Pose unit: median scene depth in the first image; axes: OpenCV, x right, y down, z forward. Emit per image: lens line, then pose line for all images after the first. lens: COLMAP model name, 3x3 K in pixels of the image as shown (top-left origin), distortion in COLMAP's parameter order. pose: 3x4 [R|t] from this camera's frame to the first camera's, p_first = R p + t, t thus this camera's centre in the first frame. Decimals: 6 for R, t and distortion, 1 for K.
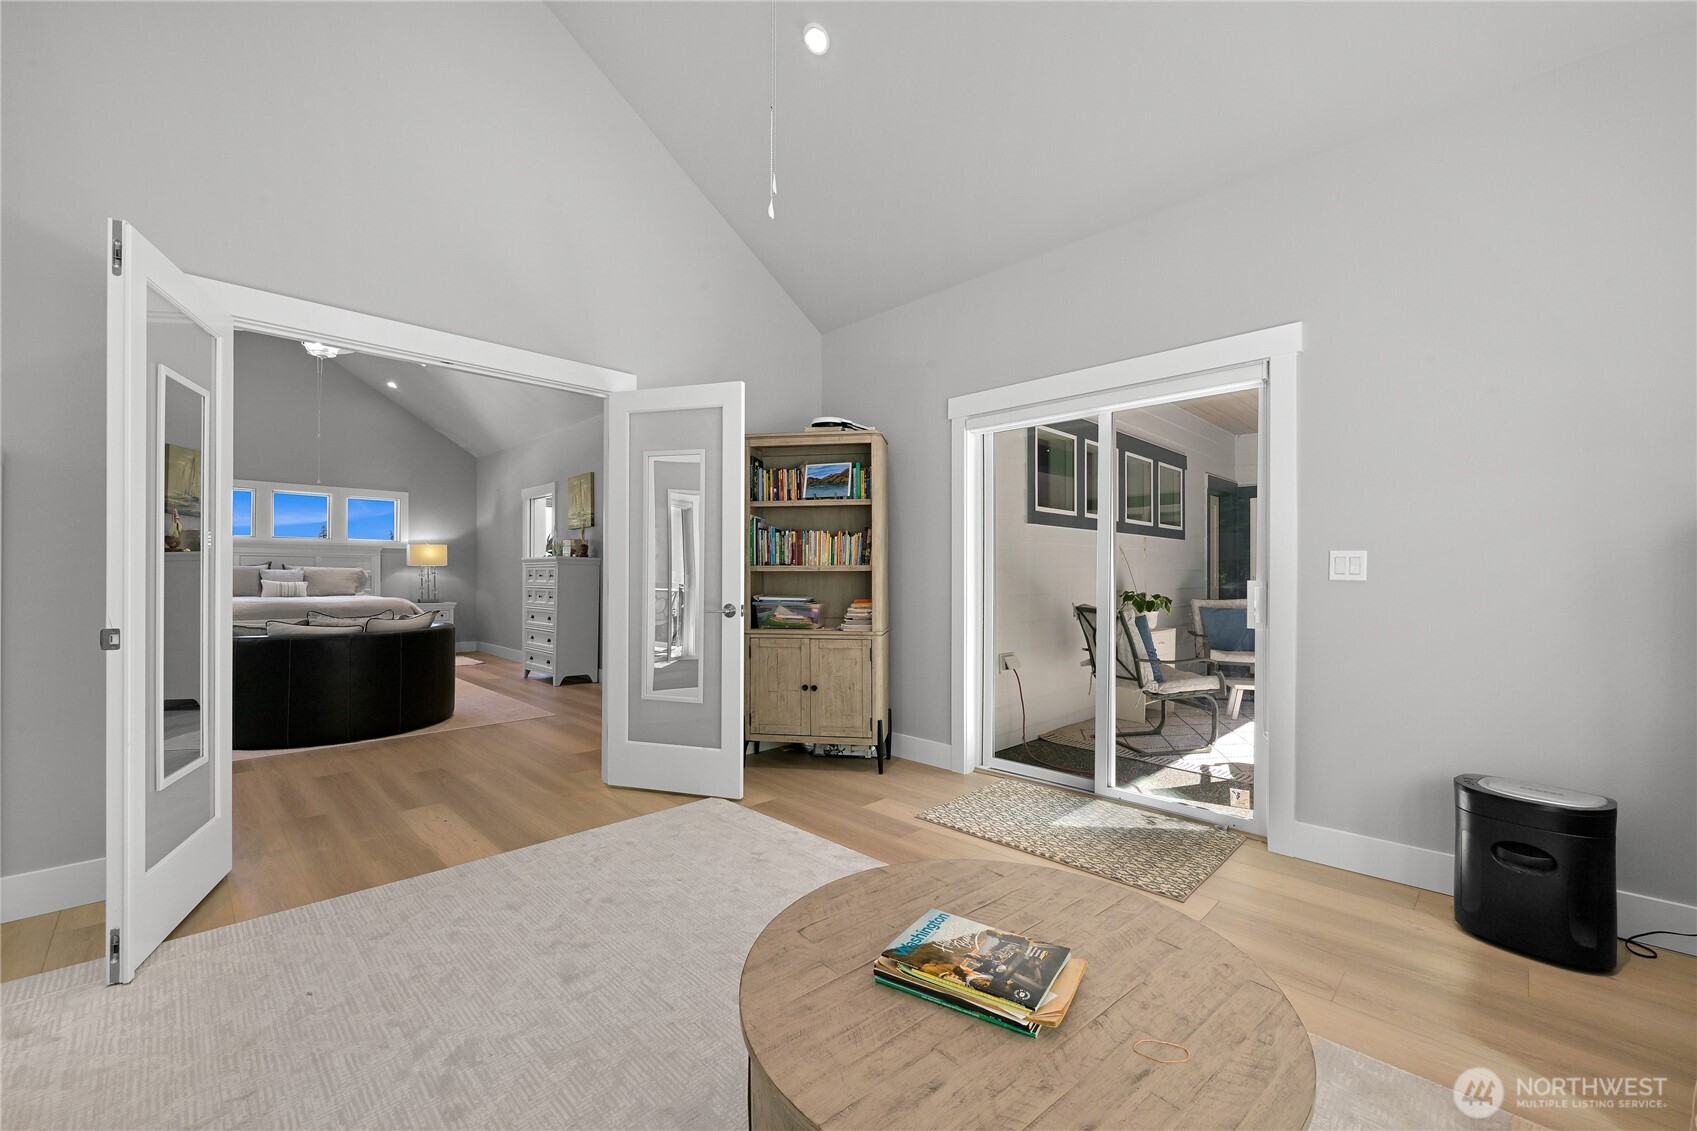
lens RADIAL K [[669.5, 0, 839.9], [0, 669.5, 569.0], [0, 0, 1]] dist [-0.001708, -0.000195]
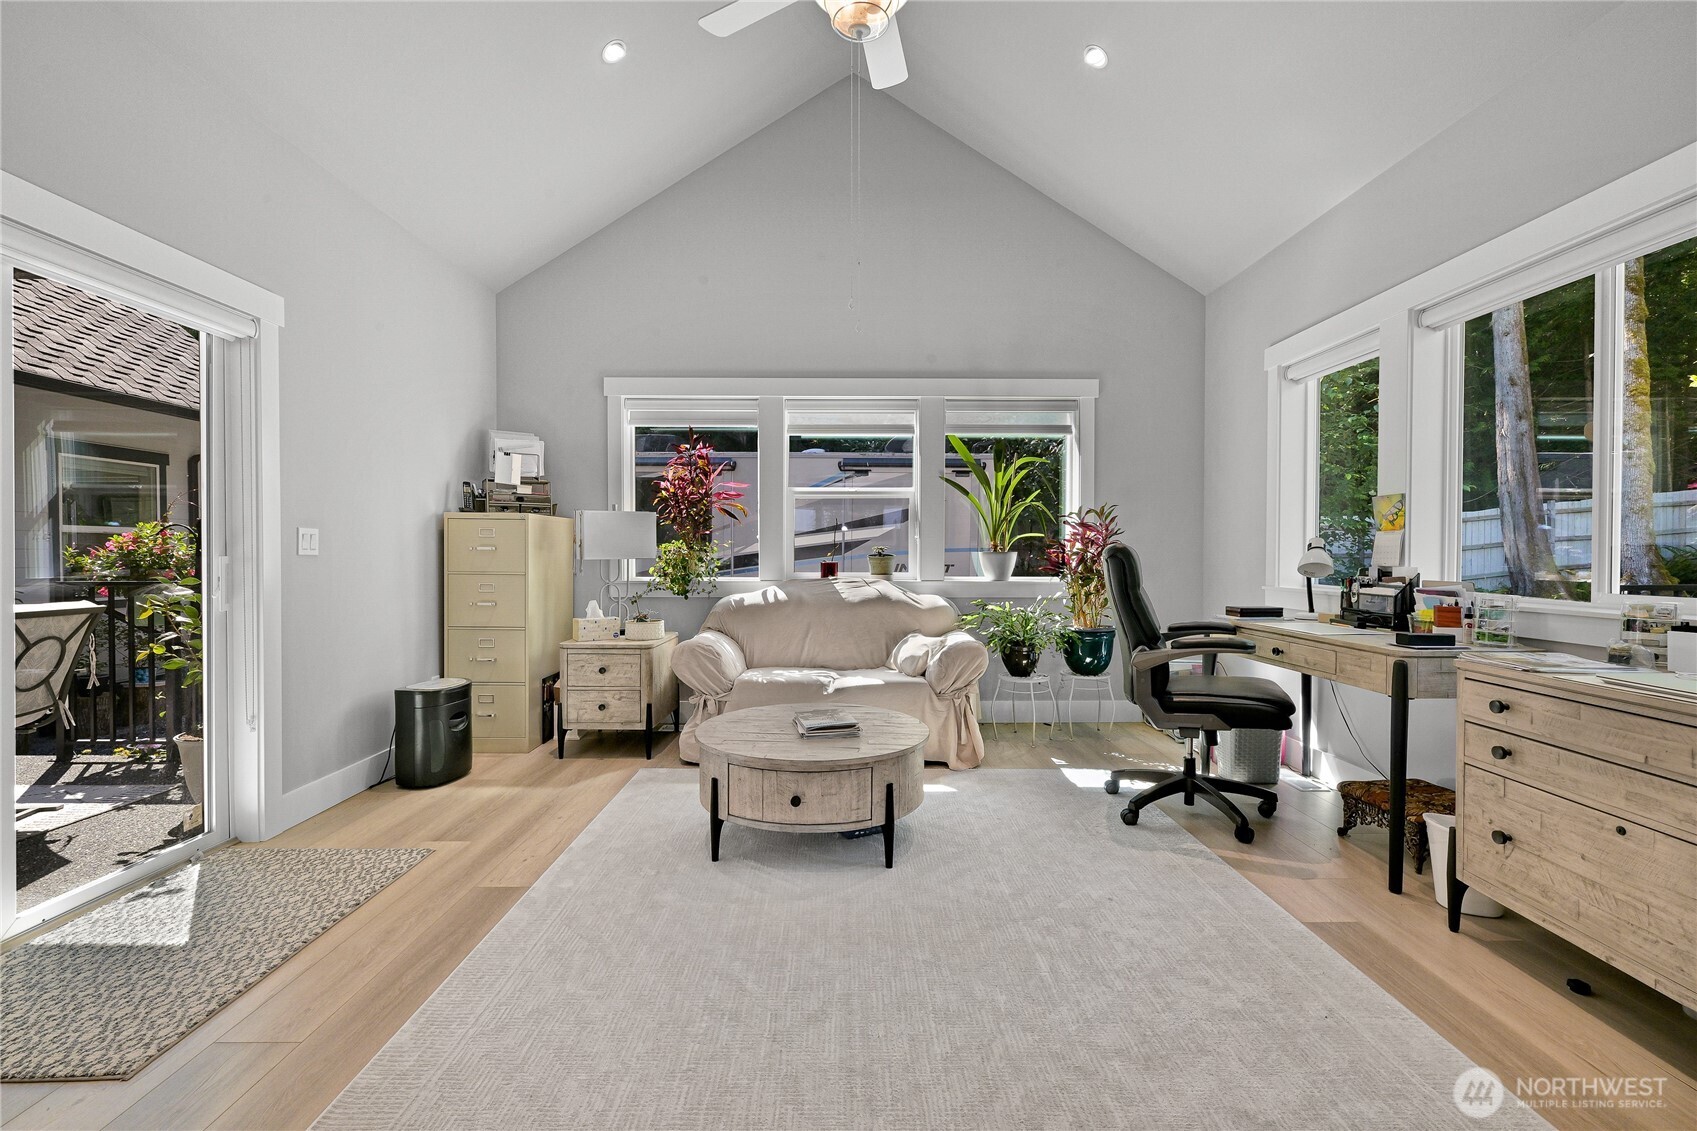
lens RADIAL K [[720.2, 0, 851.8], [0, 720.2, 565.8], [0, 0, 1]] dist [-0.003900, 0.000734]
pose [[-0.716345, -0.010571, 0.697666, -0.697766], [-0.003634, 0.999928, 0.011420, 0.017439], [-0.697737, 0.005646, -0.716332, 1.209738]]
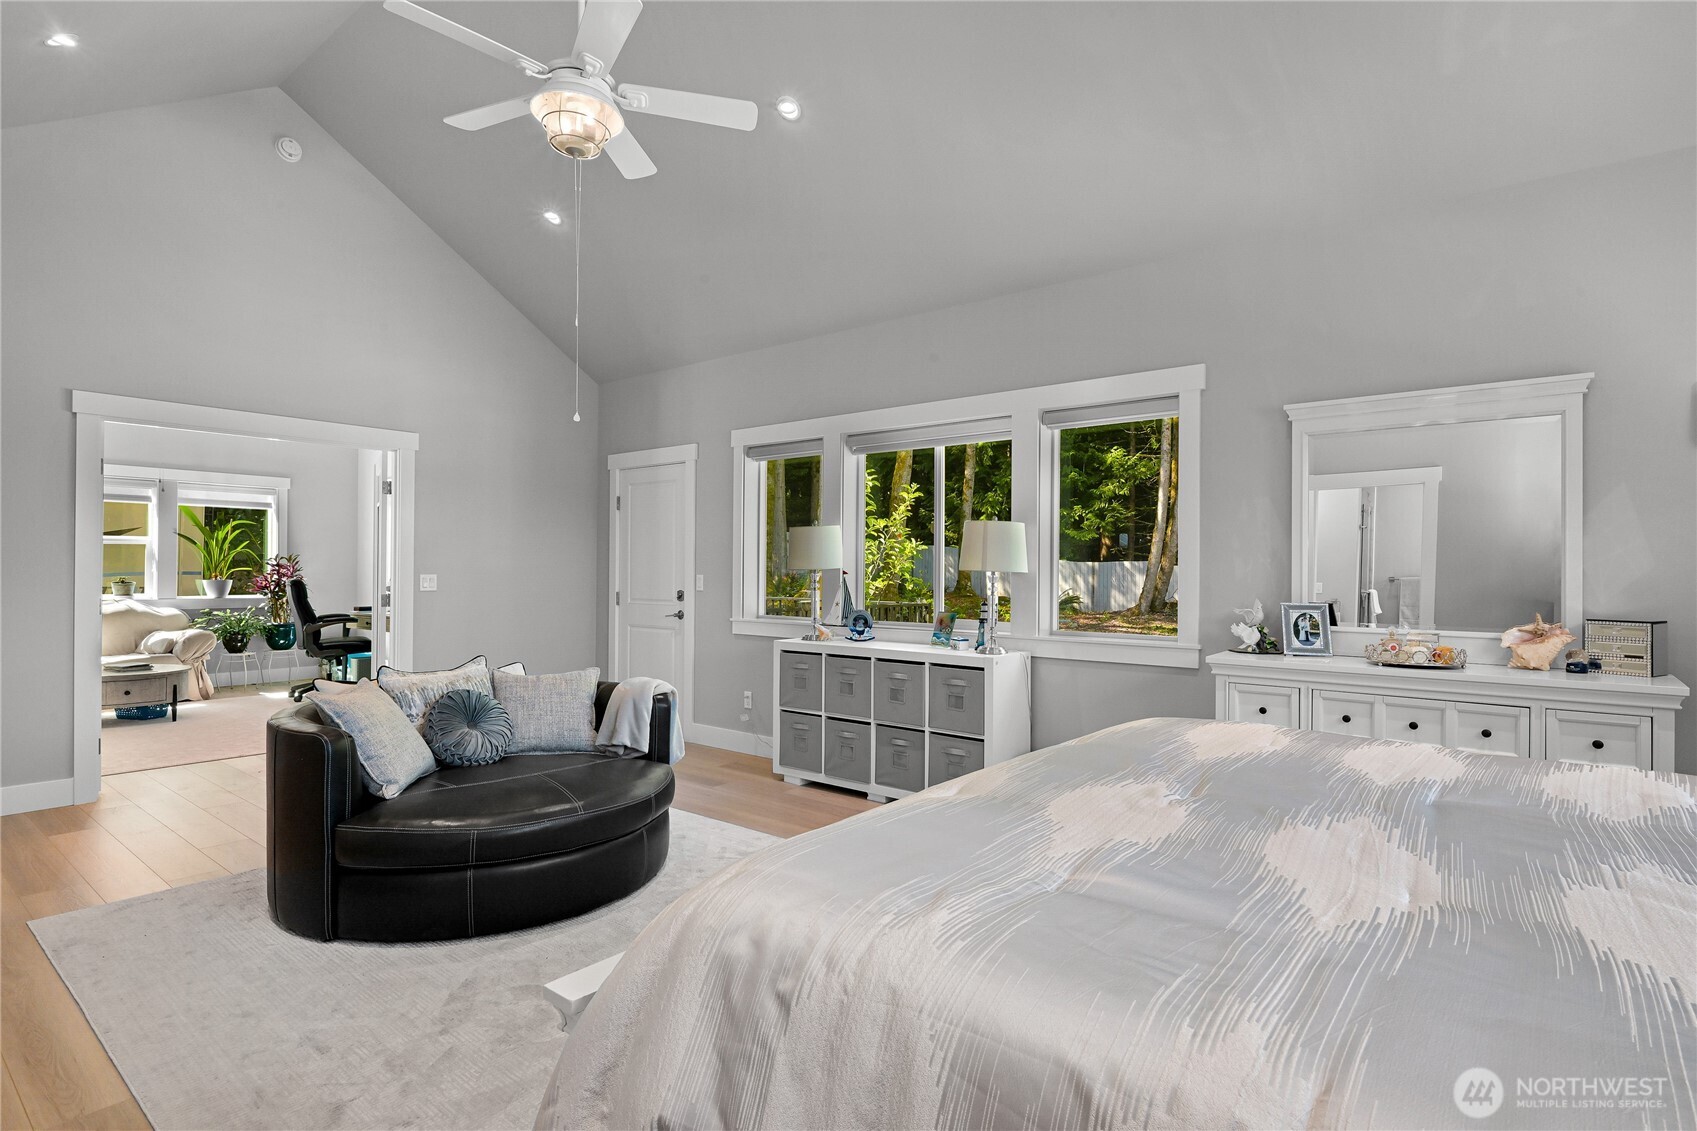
lens RADIAL K [[863.3, 0, 851.7], [0, 863.3, 572.5], [0, 0, 1]] dist [0.001558, 0.000217]
pose [[-0.995259, -0.008289, -0.096905, -2.292106], [-0.008317, 0.999965, -0.000107, -0.069352], [0.096903, 0.000700, -0.995294, 4.073652]]
